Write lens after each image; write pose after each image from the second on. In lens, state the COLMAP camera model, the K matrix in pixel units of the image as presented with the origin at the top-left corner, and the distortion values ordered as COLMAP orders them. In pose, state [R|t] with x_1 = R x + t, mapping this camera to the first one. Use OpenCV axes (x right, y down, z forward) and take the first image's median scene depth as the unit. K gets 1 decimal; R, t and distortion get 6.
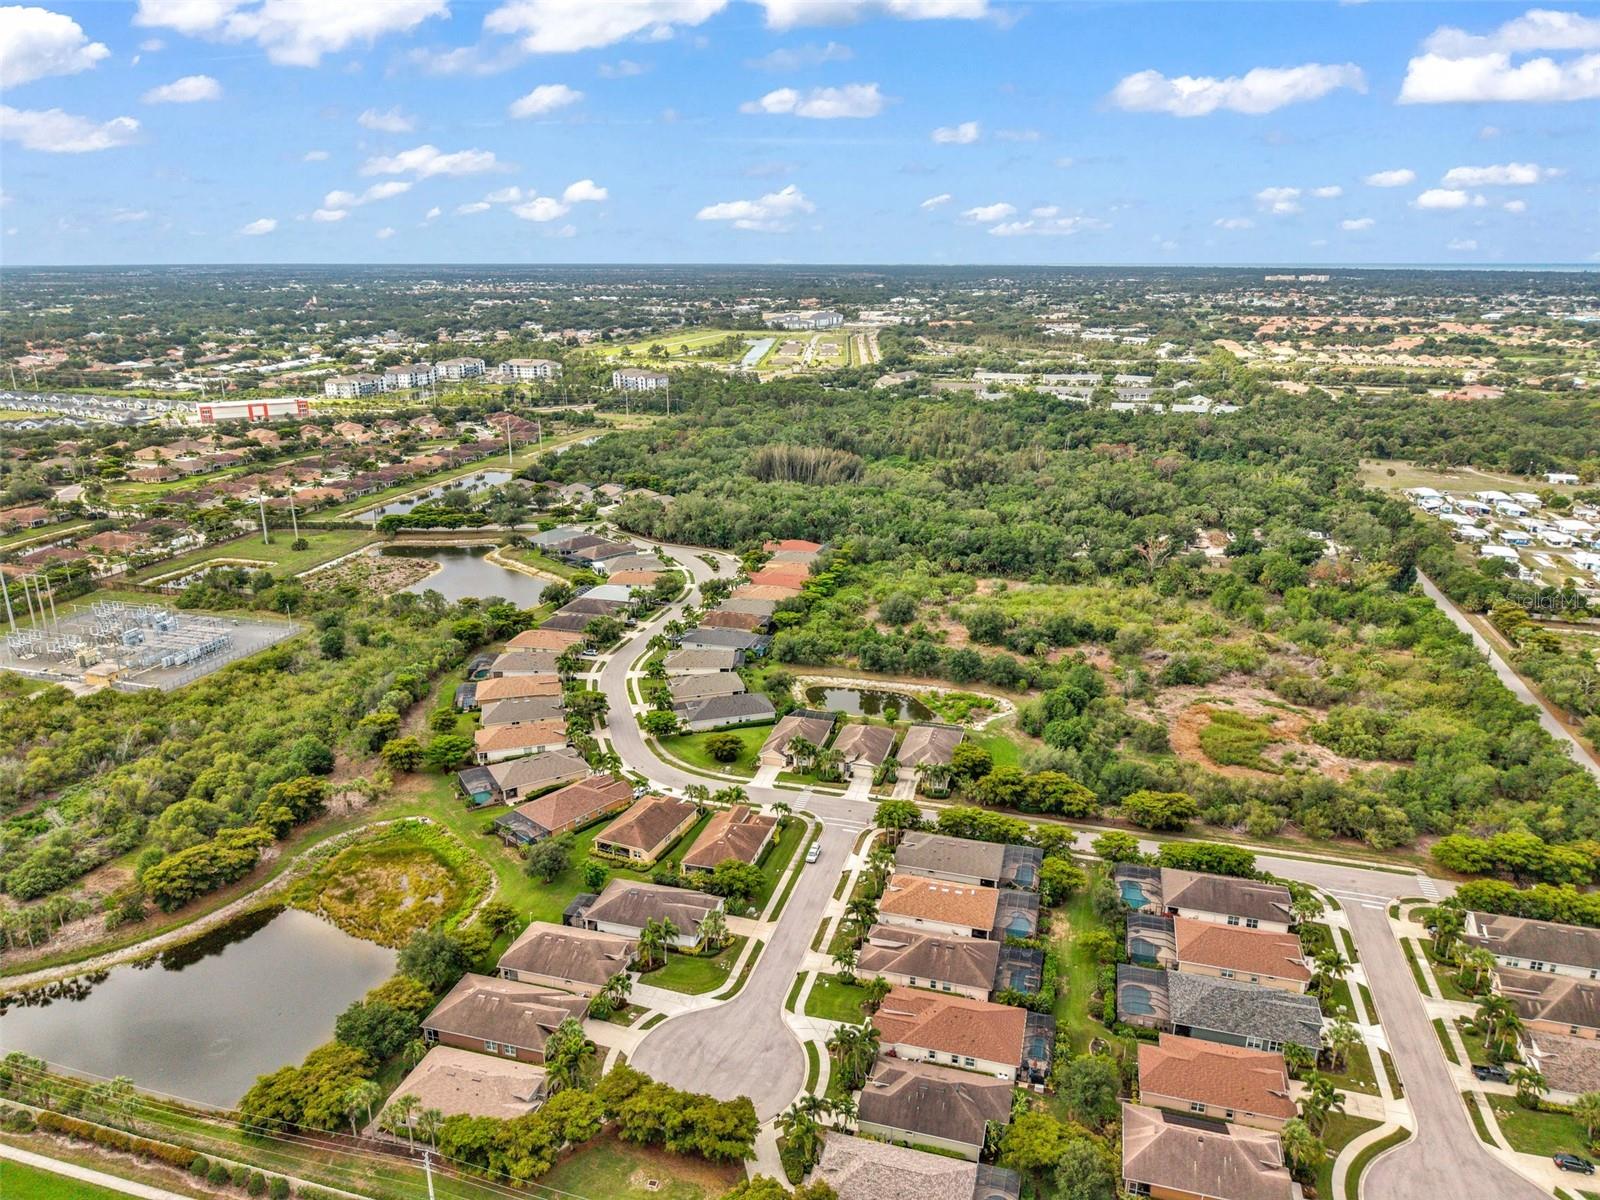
lens RADIAL K [[1086.4, 0, 798.9], [0, 1086.4, 603.4], [0, 0, 1]] dist [0.018256, -0.003052]
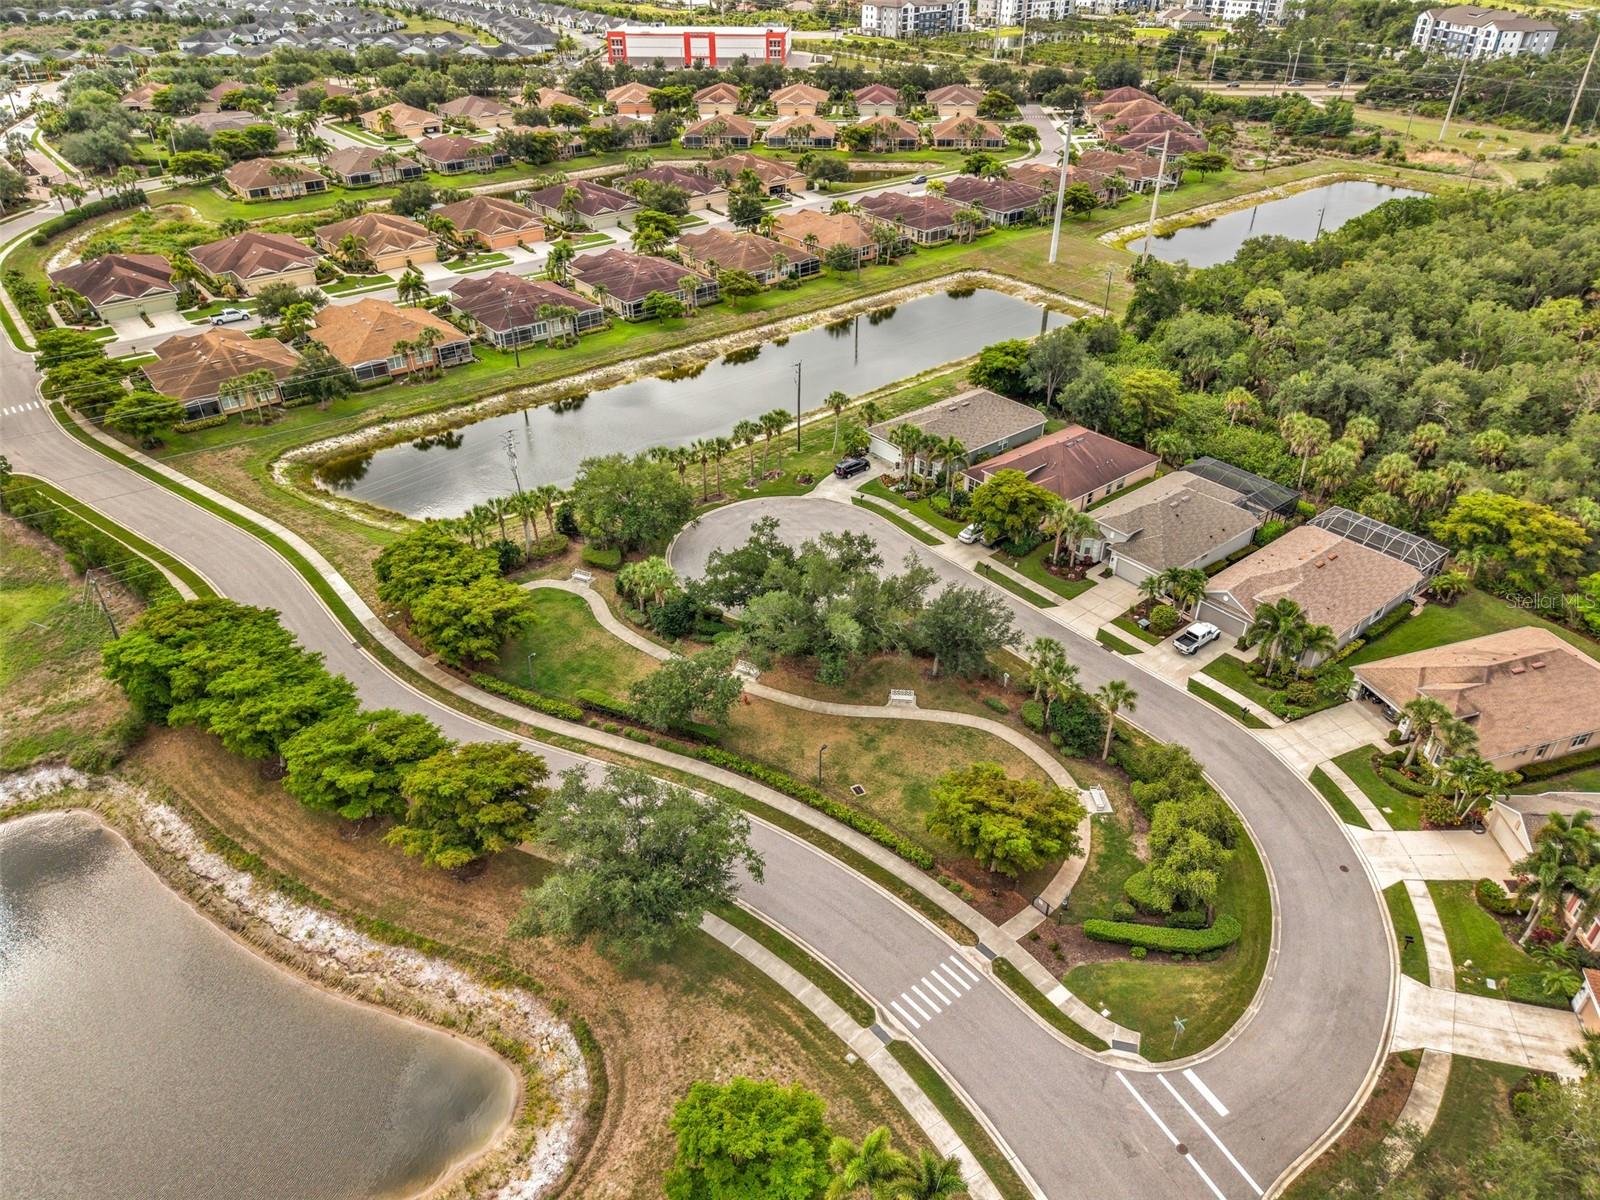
lens RADIAL K [[1086.4, 0, 801.2], [0, 1086.4, 603.3], [0, 0, 1]] dist [0.018256, -0.003052]
pose [[0.823007, 0.313037, -0.473990, -0.103656], [-0.173097, 0.932969, 0.315605, -0.093543], [0.541014, -0.177699, 0.822026, 0.505512]]
